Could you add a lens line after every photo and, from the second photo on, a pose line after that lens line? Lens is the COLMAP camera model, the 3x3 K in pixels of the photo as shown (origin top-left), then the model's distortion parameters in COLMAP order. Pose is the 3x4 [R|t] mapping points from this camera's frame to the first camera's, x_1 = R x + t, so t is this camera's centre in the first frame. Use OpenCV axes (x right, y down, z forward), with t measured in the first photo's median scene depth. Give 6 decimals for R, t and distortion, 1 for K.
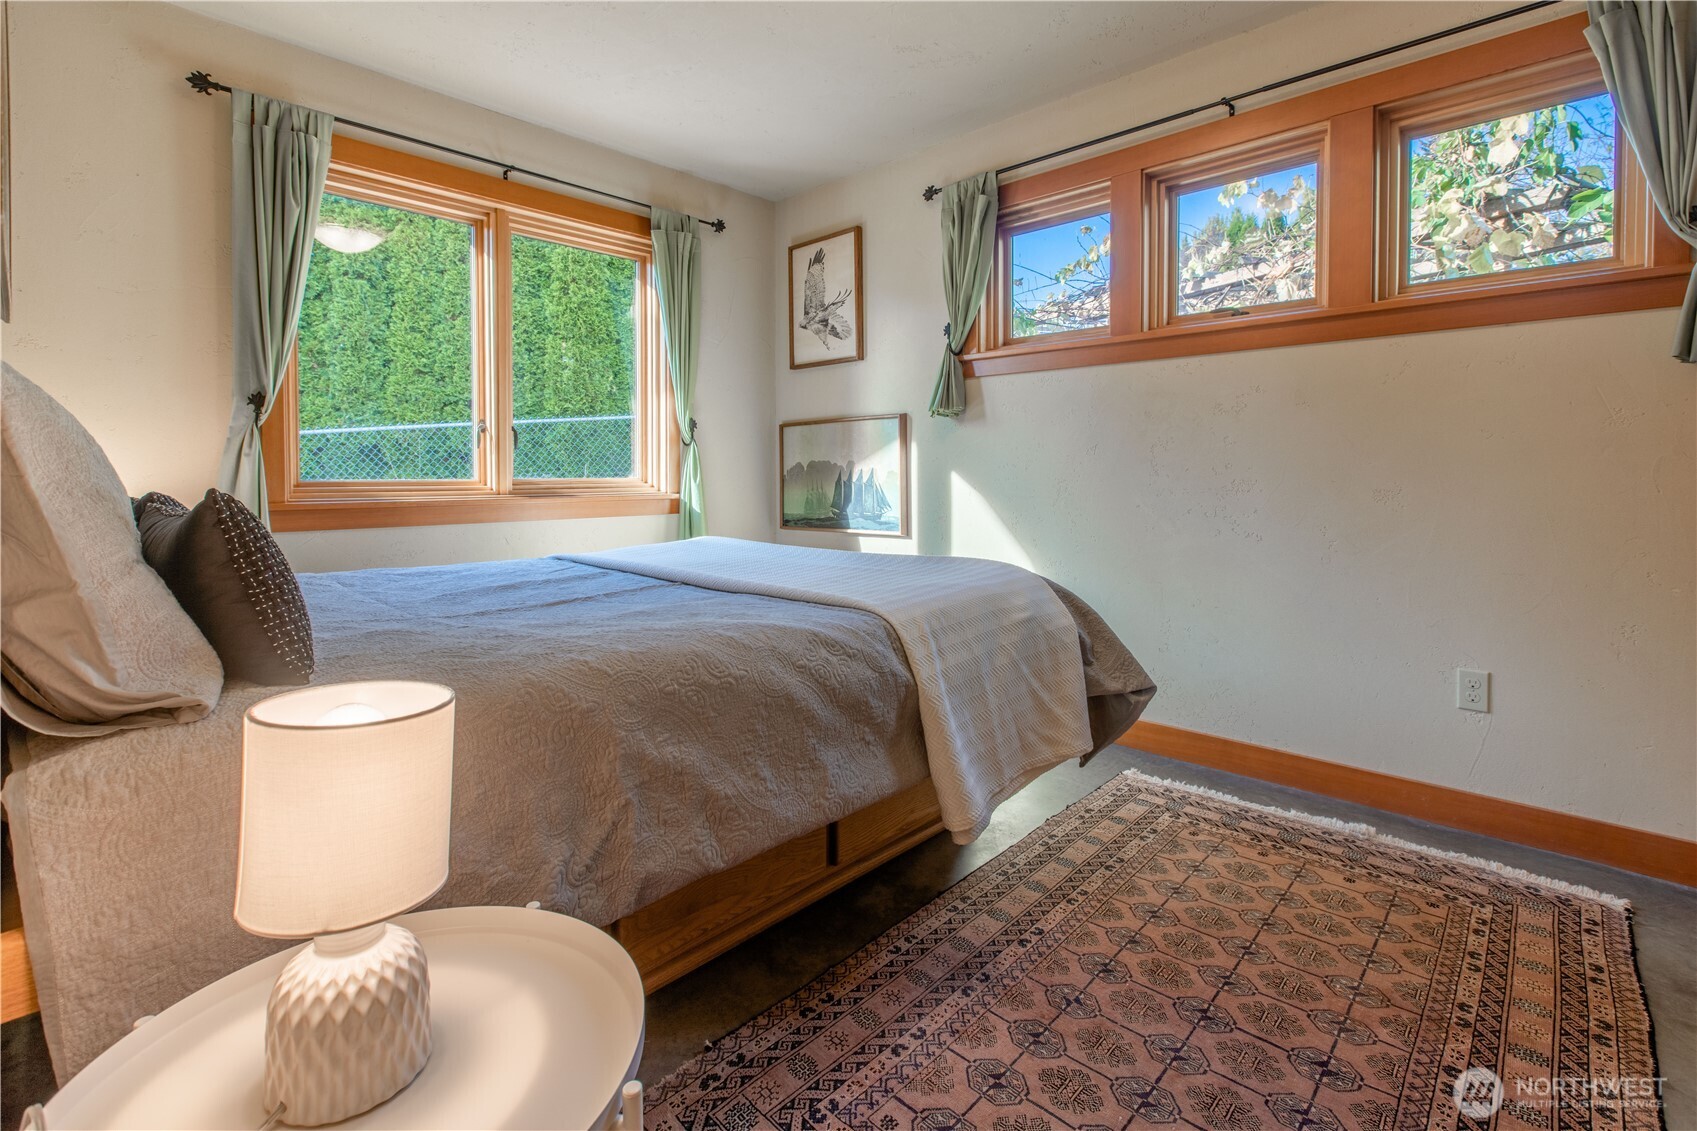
lens RADIAL K [[779.2, 0, 846.8], [0, 779.2, 497.2], [0, 0, 1]] dist [-0.001809, -0.000256]
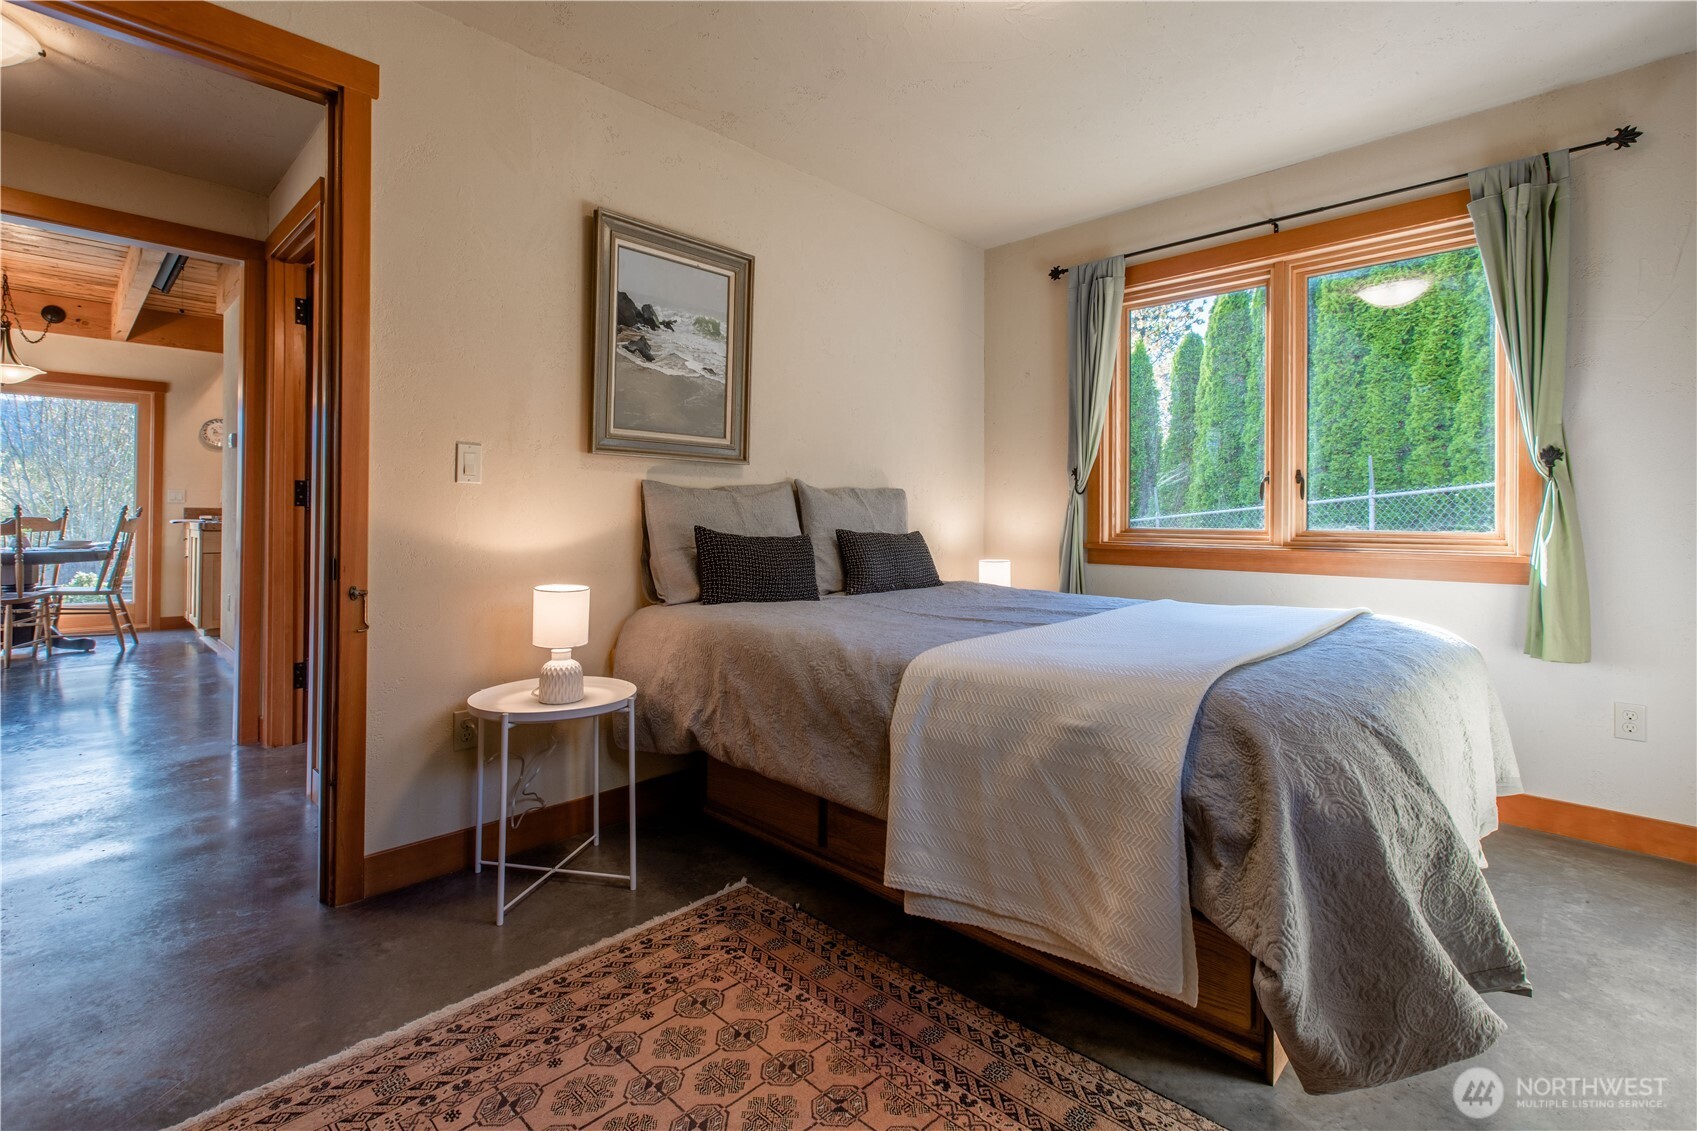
lens RADIAL K [[774.7, 0, 850.0], [0, 774.7, 508.9], [0, 0, 1]] dist [-0.001952, -0.000333]
pose [[-0.004601, -0.012110, -0.999916, 0.481094], [-0.038623, 0.999183, -0.011923, -0.014109], [0.999243, 0.038565, -0.005065, 0.397912]]
